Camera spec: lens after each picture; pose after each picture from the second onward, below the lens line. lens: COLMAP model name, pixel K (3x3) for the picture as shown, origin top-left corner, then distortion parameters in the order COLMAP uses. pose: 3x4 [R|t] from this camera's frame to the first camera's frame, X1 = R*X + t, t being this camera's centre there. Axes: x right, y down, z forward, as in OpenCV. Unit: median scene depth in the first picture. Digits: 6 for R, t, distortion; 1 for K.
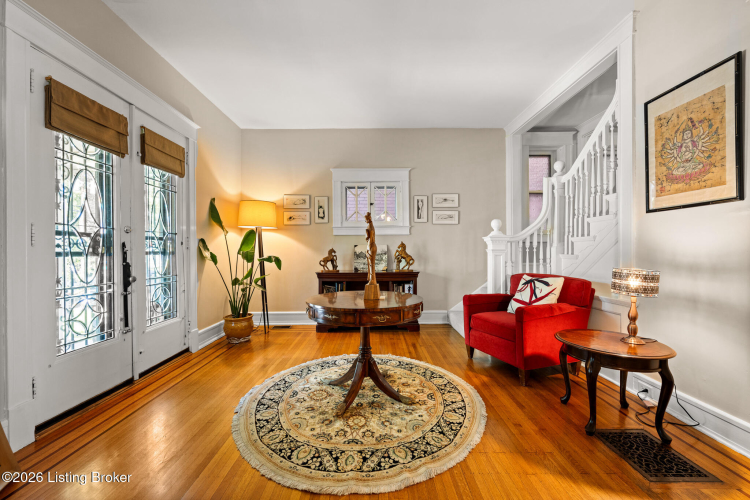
lens RADIAL K [[295.3, 0, 388.4], [0, 295.3, 253.5], [0, 0, 1]] dist [0.006854, -0.001534]
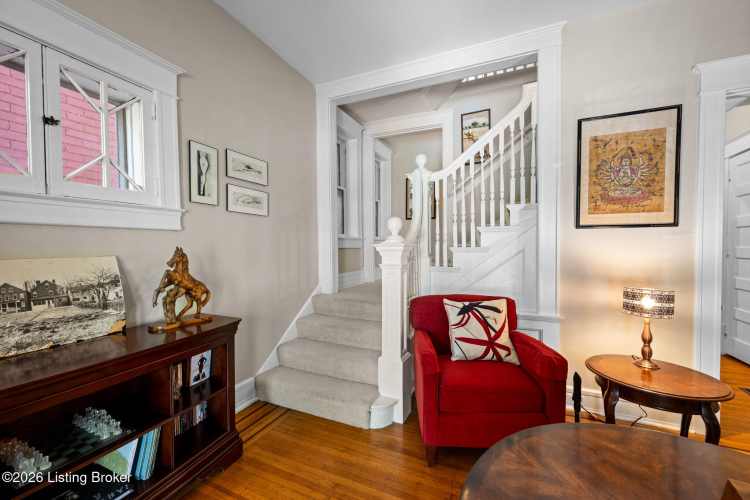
lens RADIAL K [[295.3, 0, 372.1], [0, 295.3, 252.2], [0, 0, 1]] dist [0.006854, -0.001534]
pose [[0.454321, -0.009523, 0.890787, -0.391034], [0.009866, 0.999935, 0.005658, -0.072389], [-0.890783, 0.006217, 0.454385, 1.261537]]
